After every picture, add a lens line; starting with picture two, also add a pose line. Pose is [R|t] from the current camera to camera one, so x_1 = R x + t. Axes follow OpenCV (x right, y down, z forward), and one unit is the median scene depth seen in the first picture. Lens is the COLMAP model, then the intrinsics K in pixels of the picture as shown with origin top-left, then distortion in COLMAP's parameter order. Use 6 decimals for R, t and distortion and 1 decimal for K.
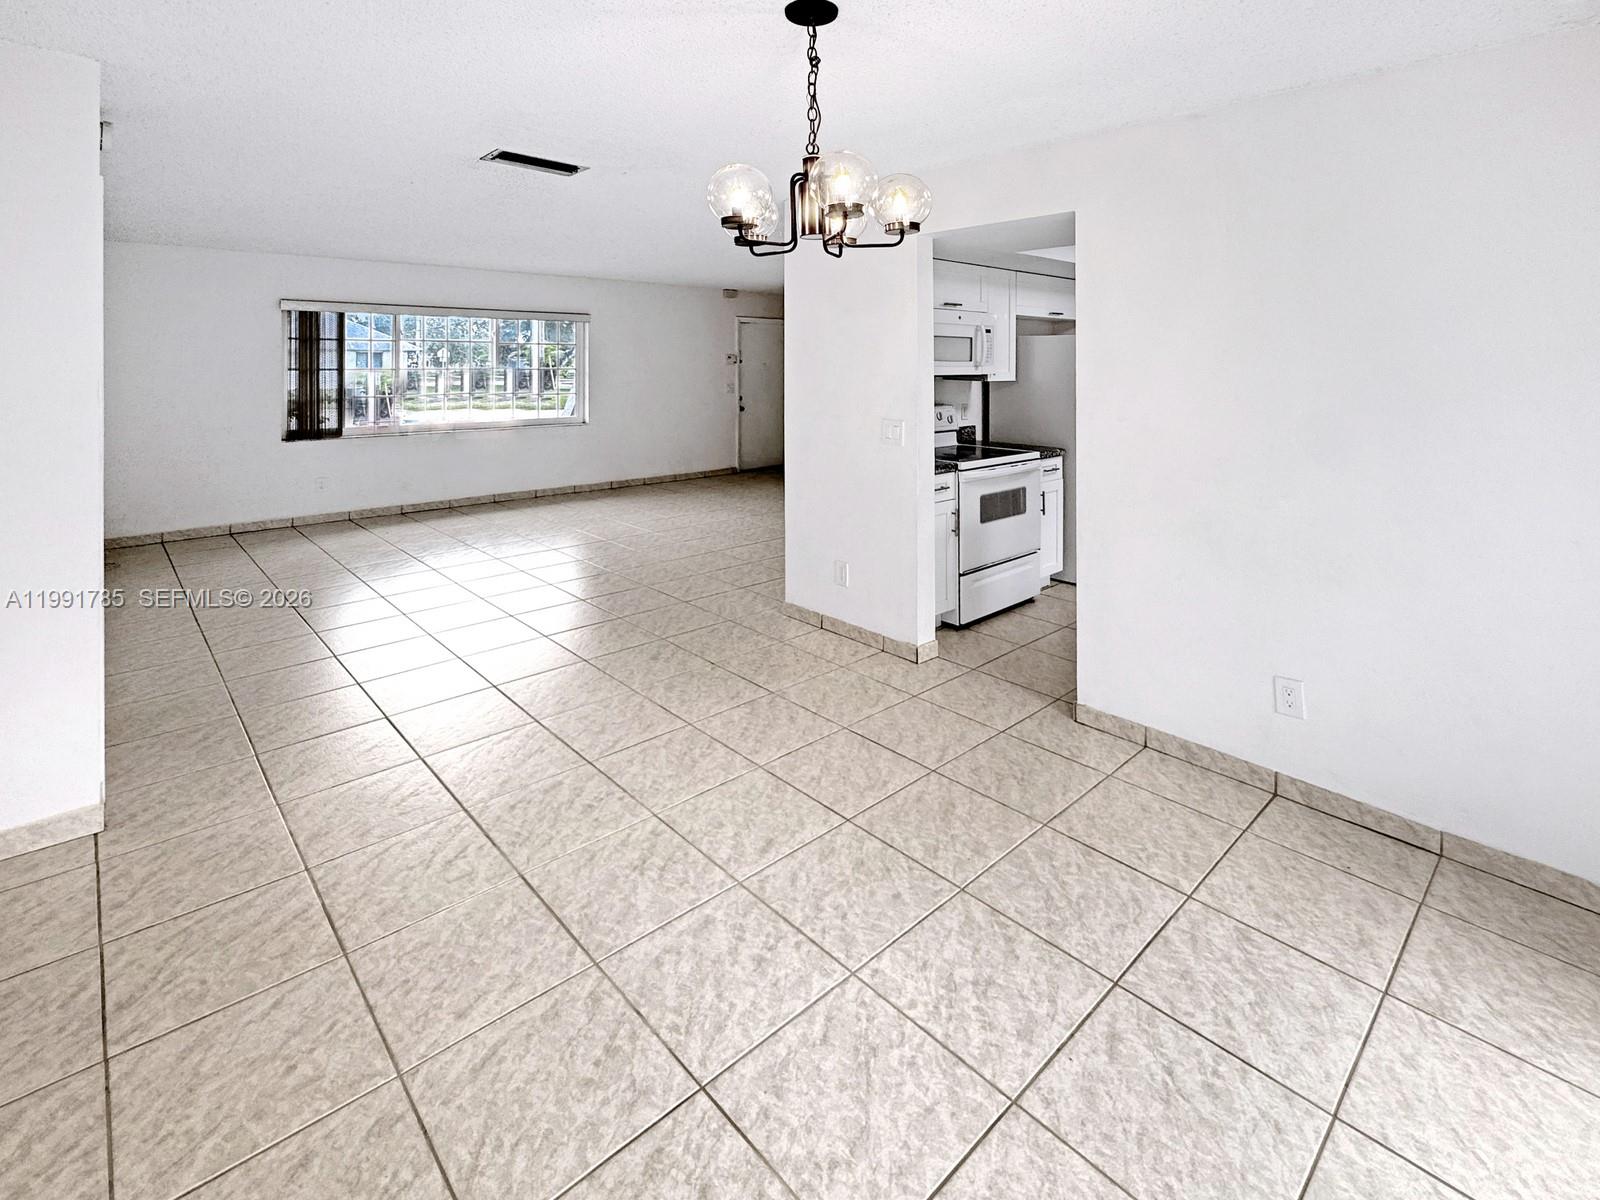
lens RADIAL K [[646.2, 0, 800.0], [0, 646.2, 600.0], [0, 0, 1]] dist [-0.000725, -0.000128]
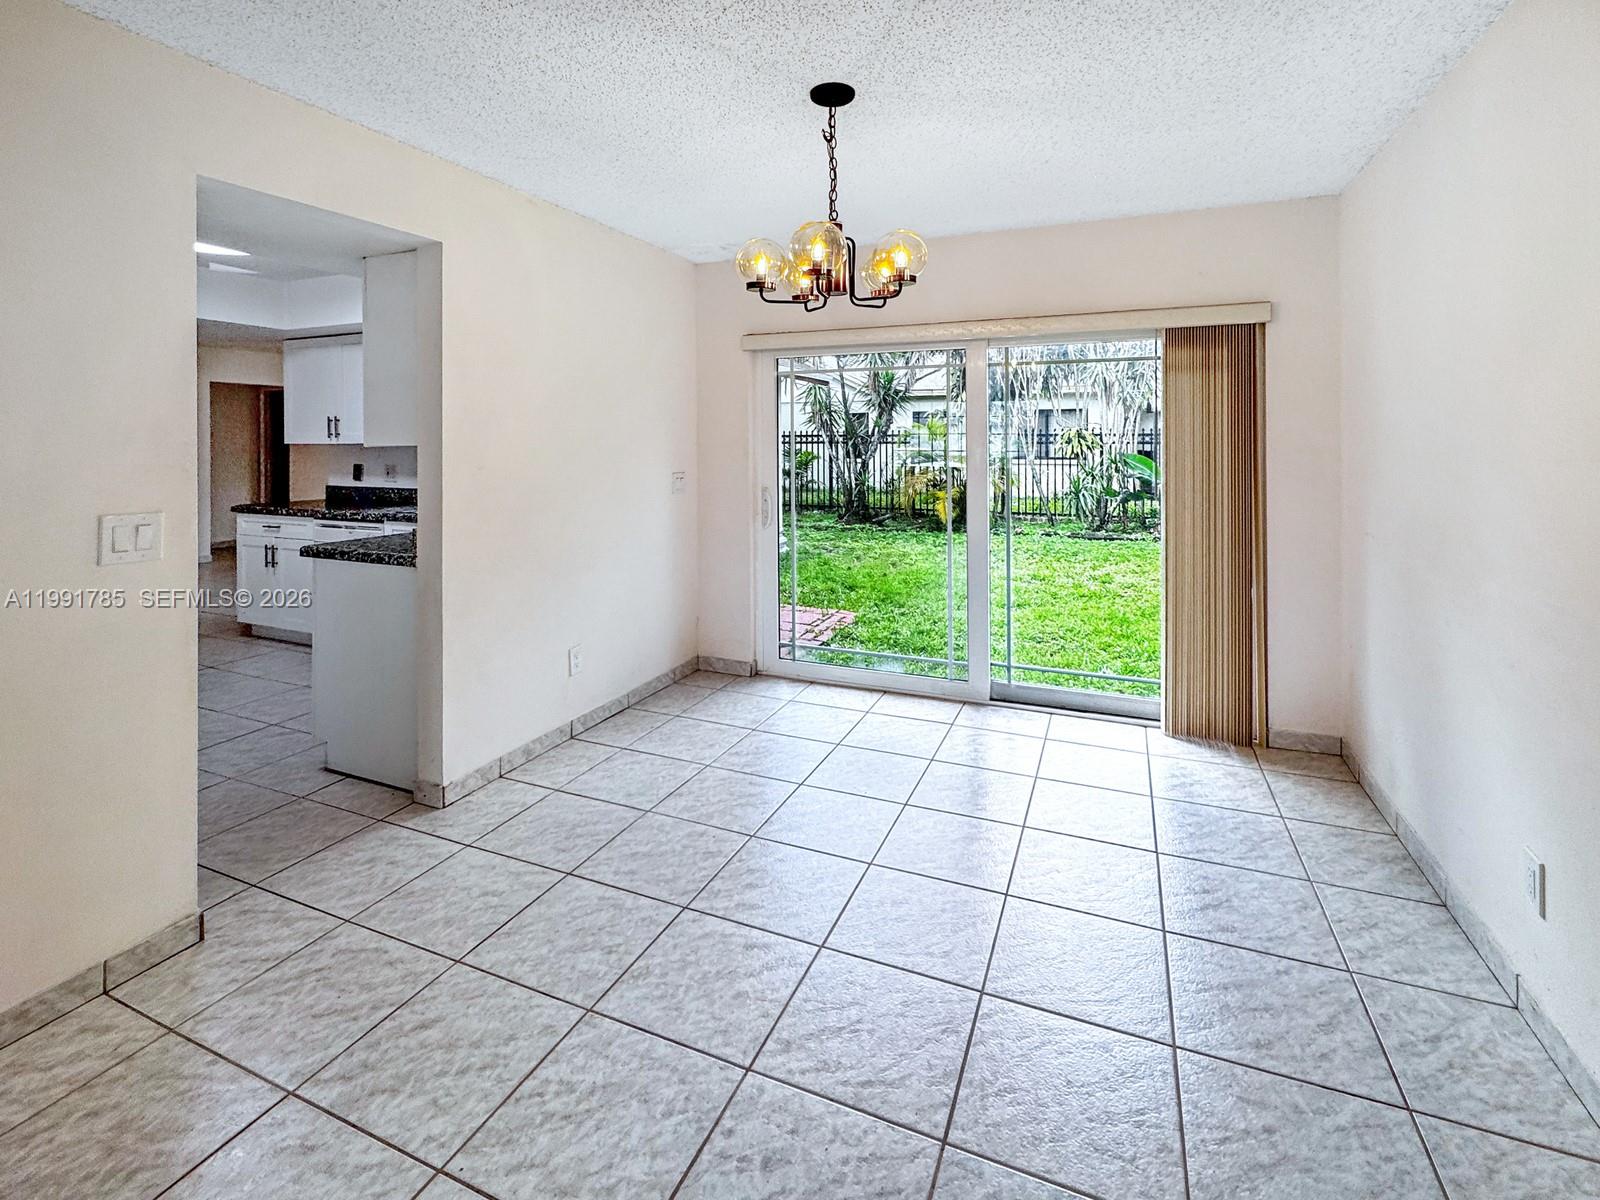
lens RADIAL K [[646.2, 0, 800.0], [0, 646.2, 600.0], [0, 0, 1]] dist [-0.000725, -0.000128]
pose [[-0.306622, -0.233062, 0.922857, -0.771190], [0.329746, 0.883509, 0.332685, -0.322661], [-0.892889, 0.406317, -0.194052, 0.897593]]
